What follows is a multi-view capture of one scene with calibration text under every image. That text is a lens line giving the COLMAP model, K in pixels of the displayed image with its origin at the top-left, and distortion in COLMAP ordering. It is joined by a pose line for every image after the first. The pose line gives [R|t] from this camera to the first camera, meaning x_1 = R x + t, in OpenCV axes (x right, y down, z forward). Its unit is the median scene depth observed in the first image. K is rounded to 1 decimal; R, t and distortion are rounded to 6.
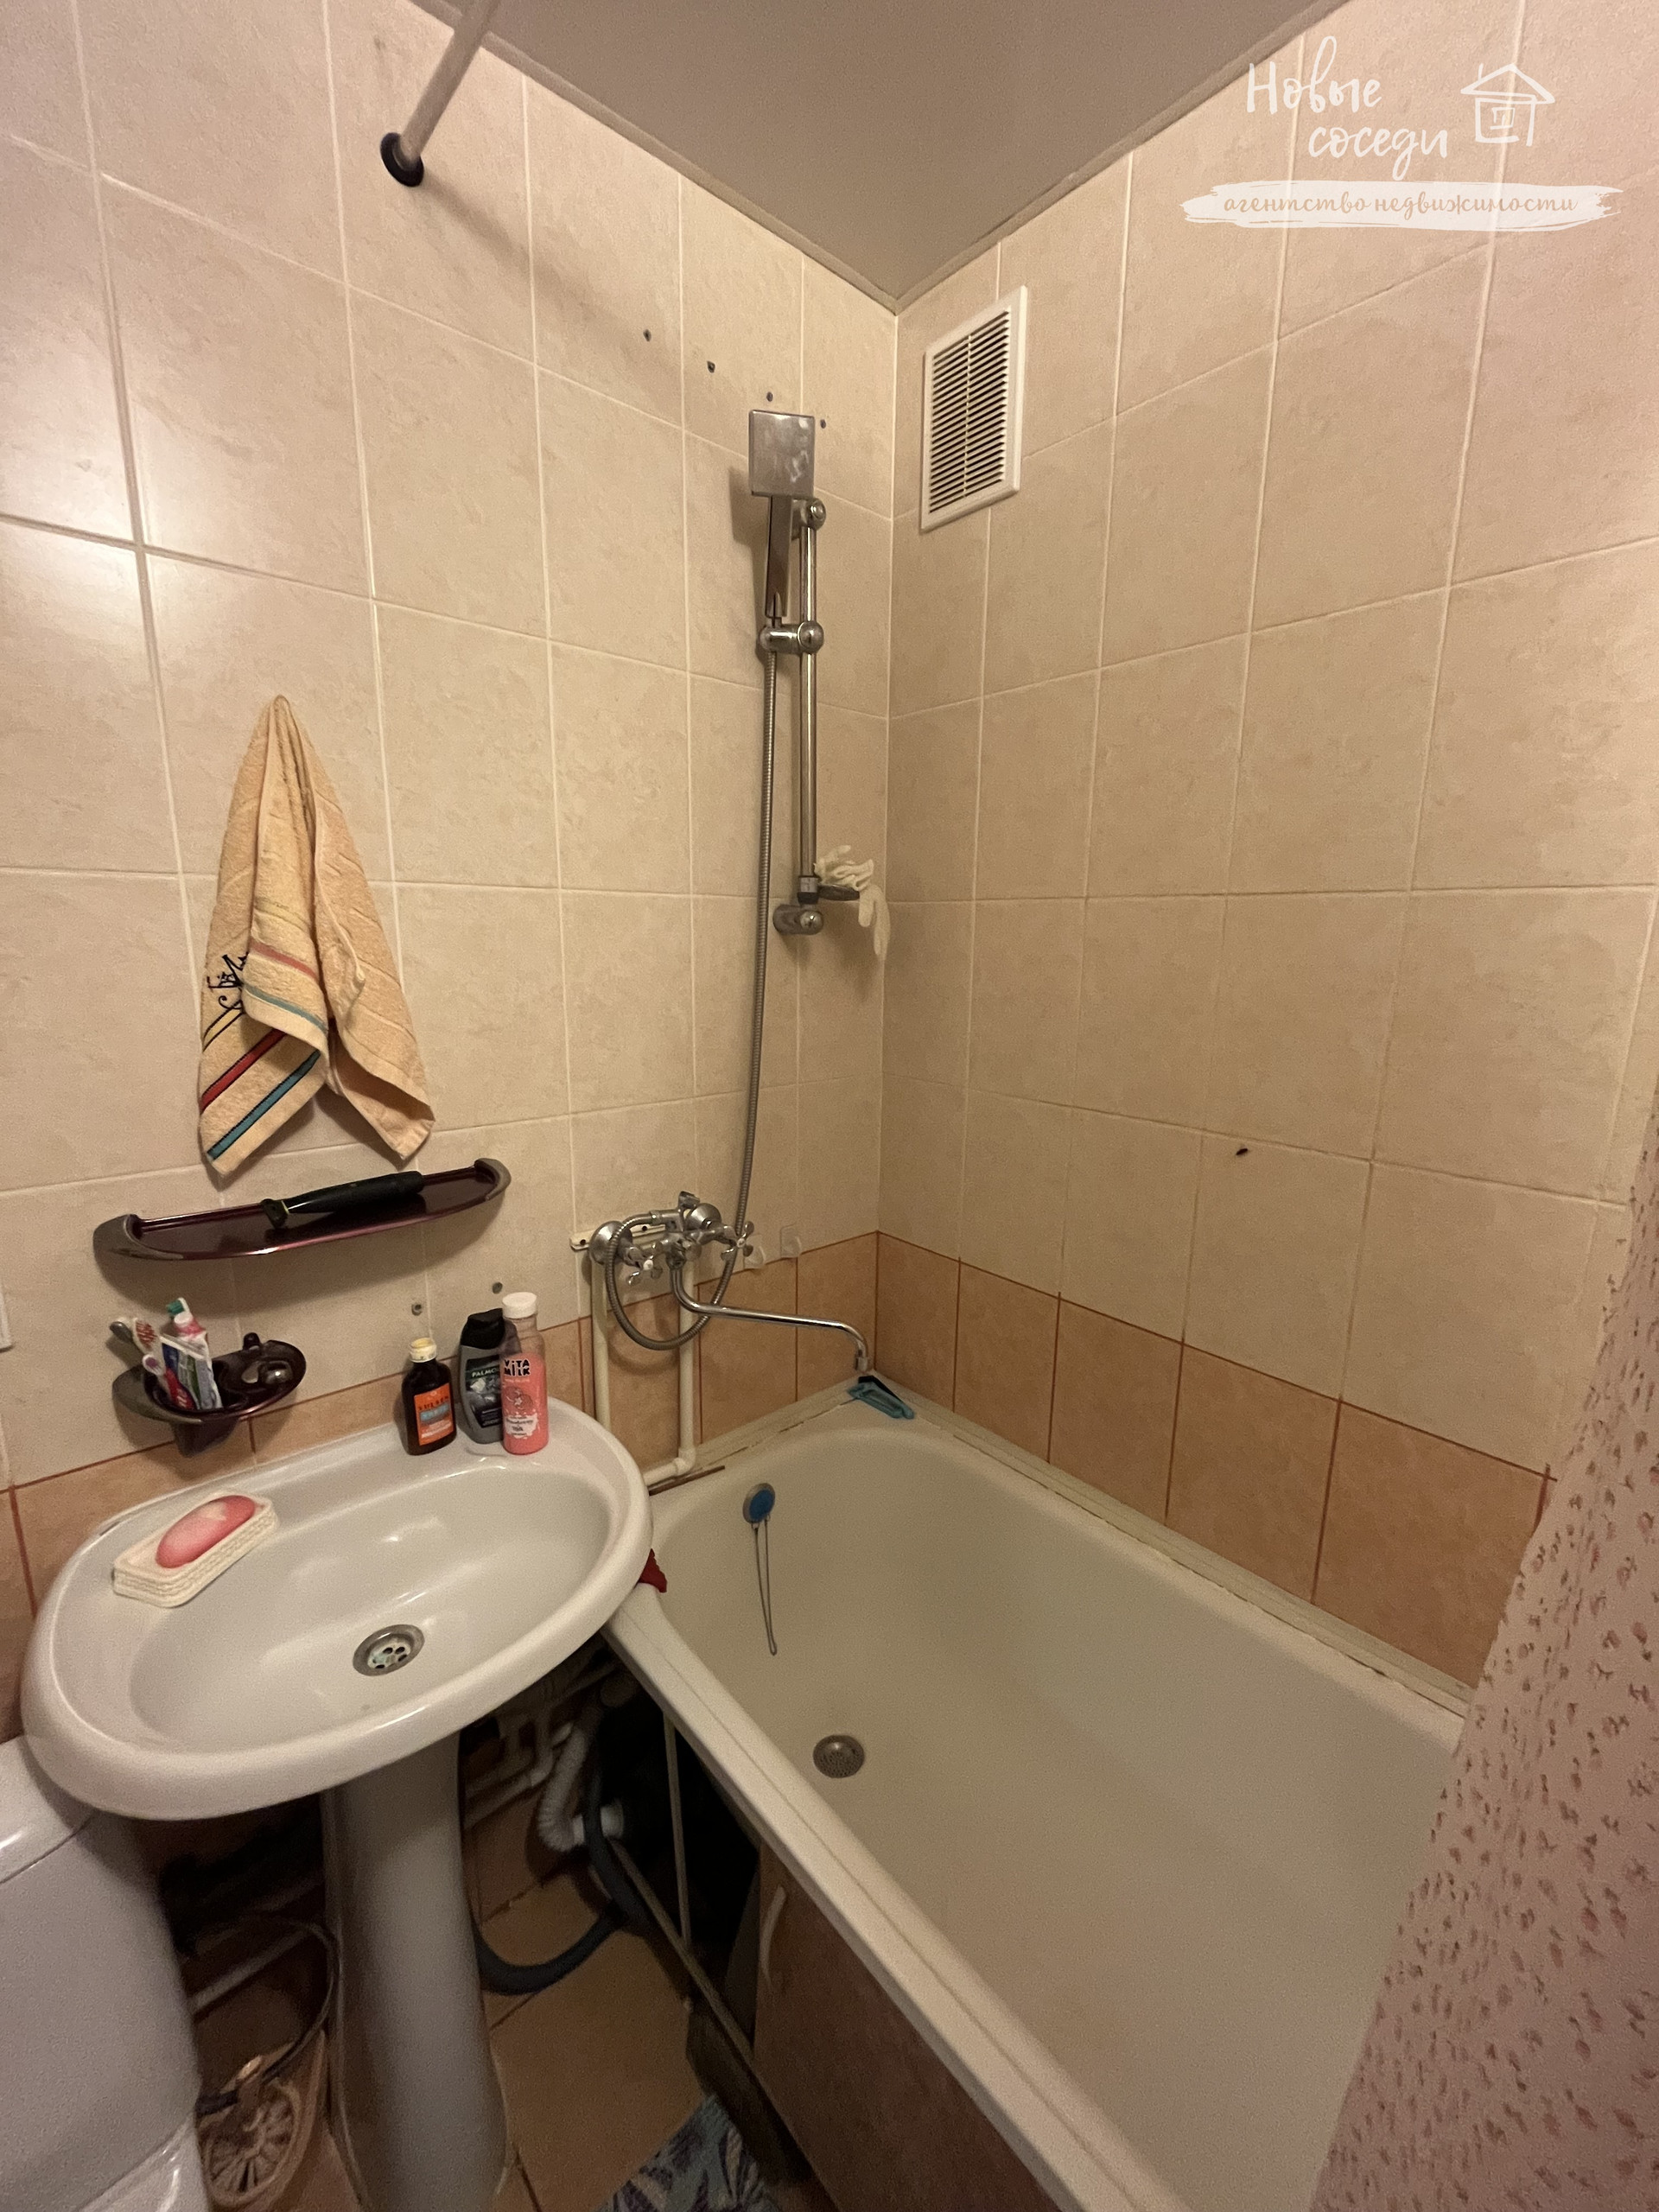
lens RADIAL K [[889.7, 0, 840.1], [0, 889.7, 1103.3], [0, 0, 1]] dist [-0.003291, 0.000642]
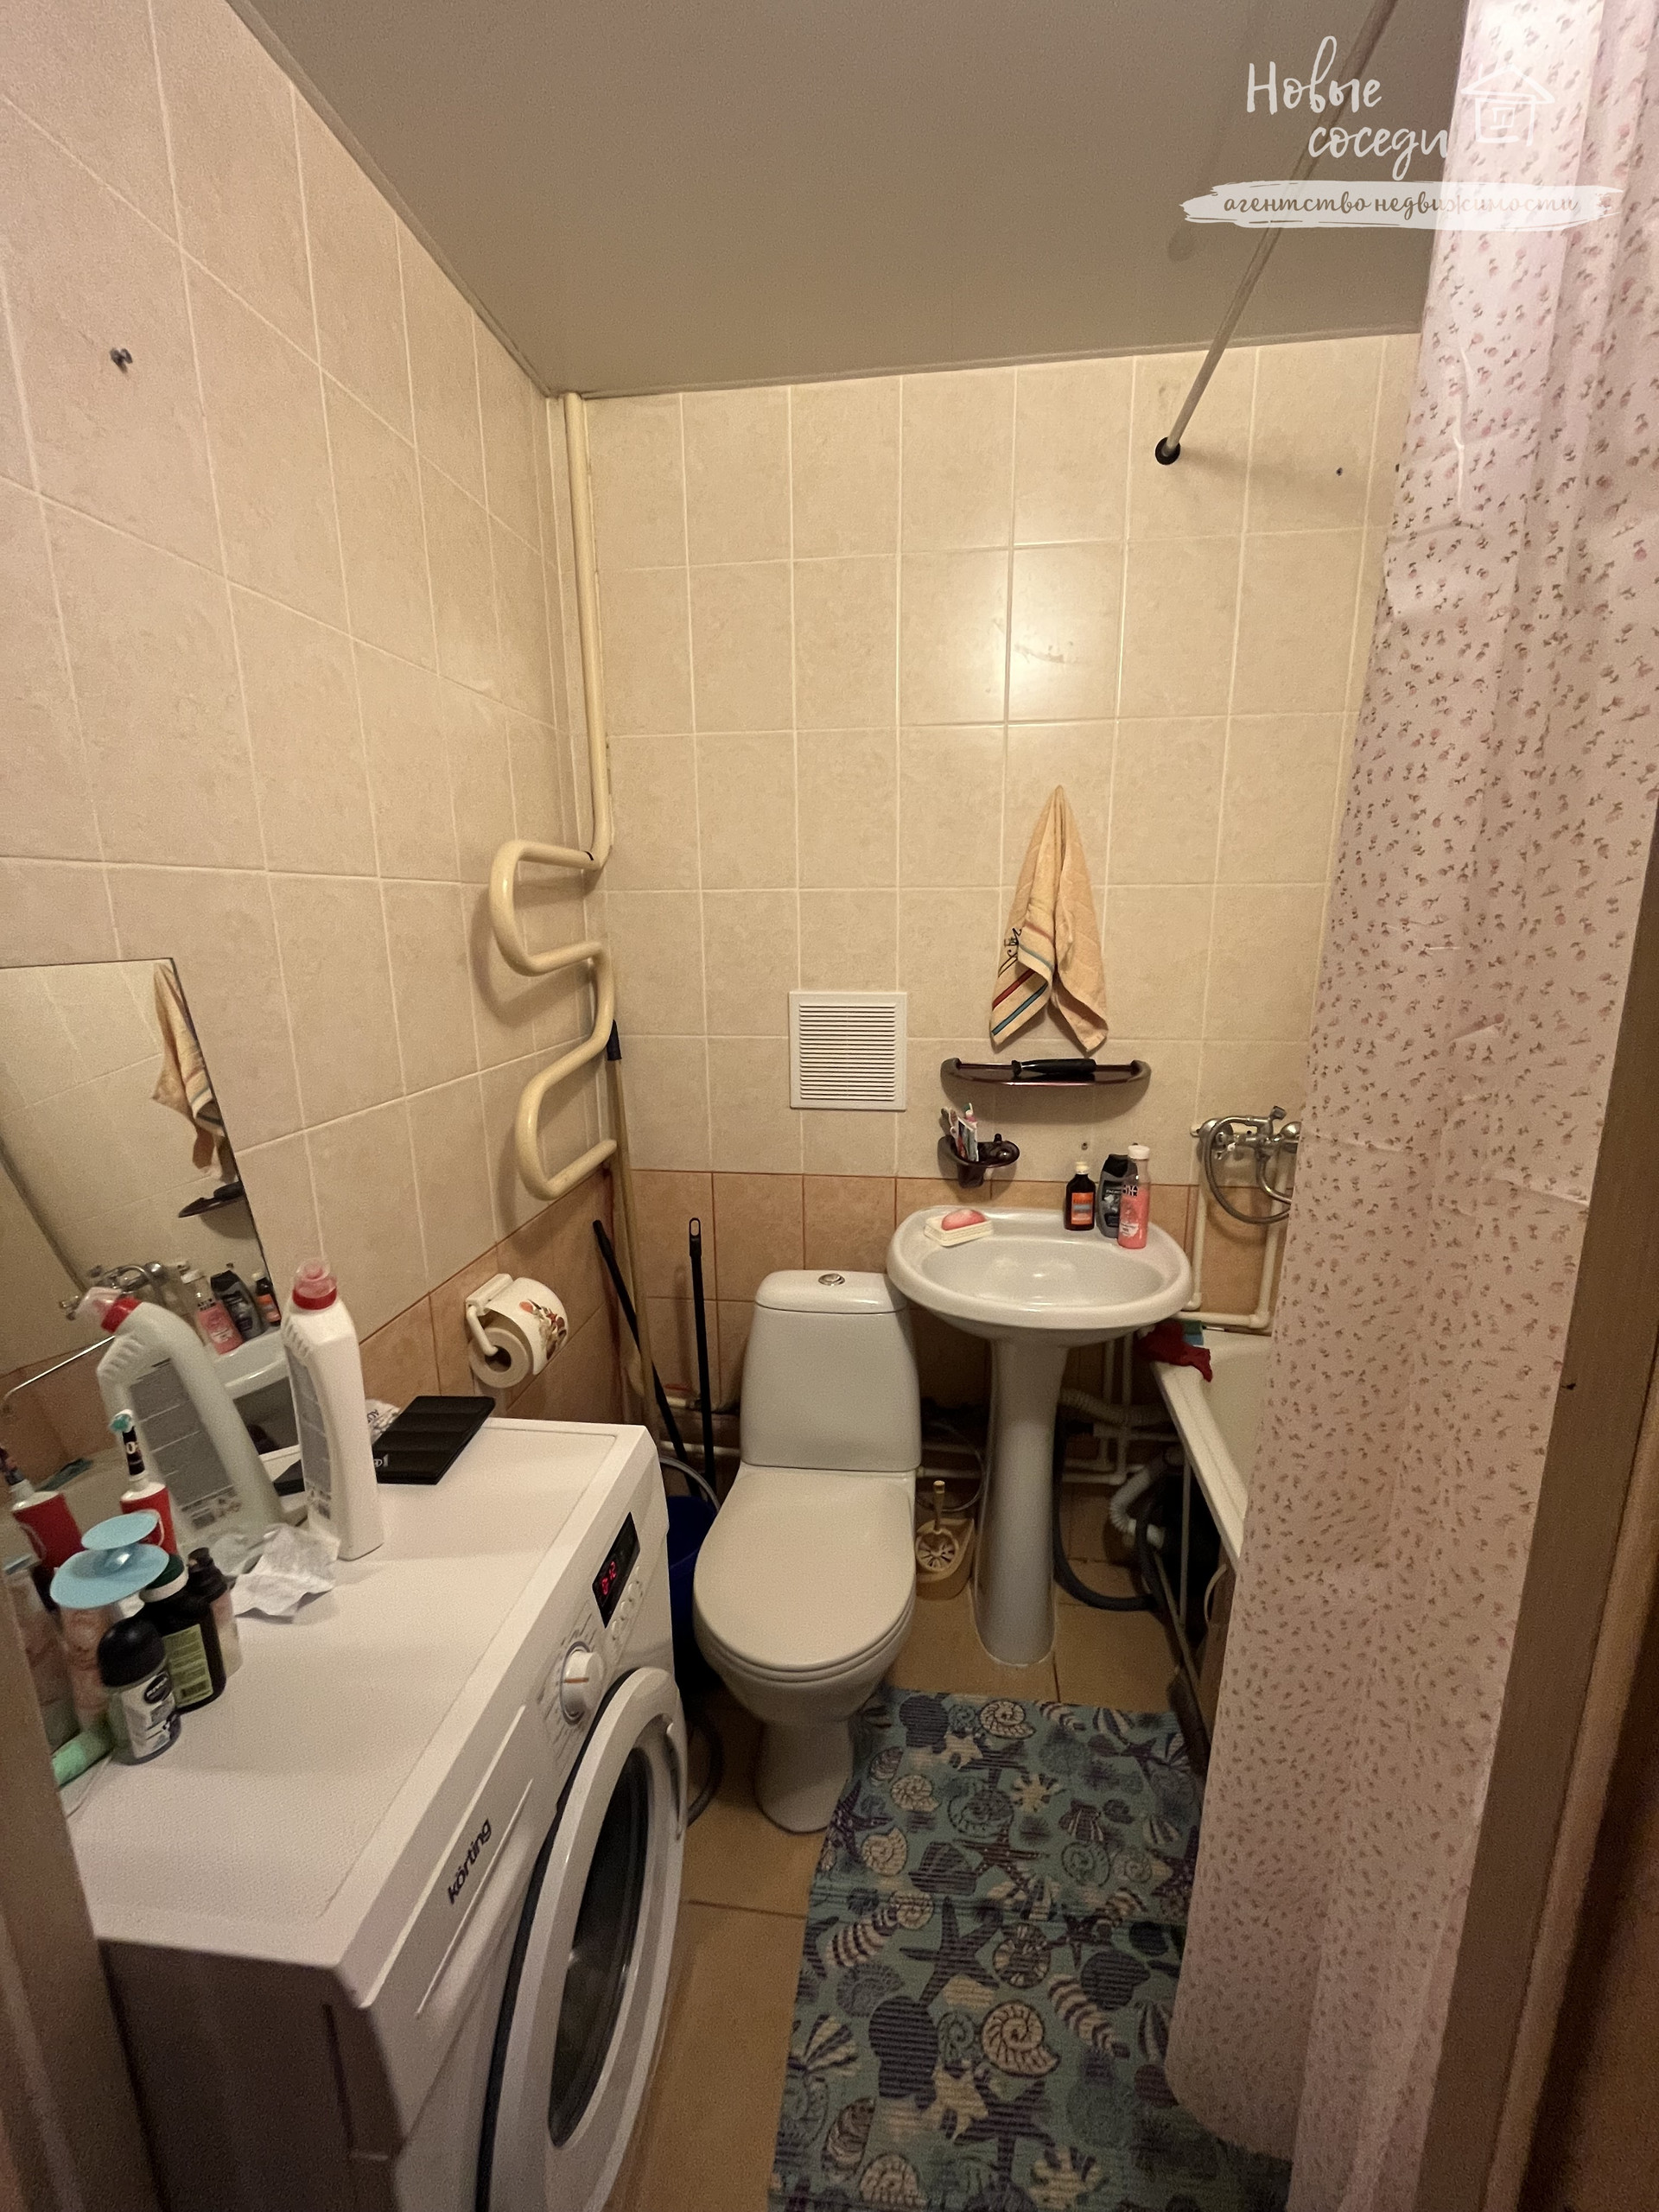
lens RADIAL K [[889.7, 0, 833.0], [0, 889.7, 1105.2], [0, 0, 1]] dist [-0.003291, 0.000642]
pose [[0.648339, 0.148984, -0.746633, 0.481513], [-0.130290, 0.987912, 0.083991, 0.088311], [0.750121, 0.042824, 0.659913, -0.477020]]
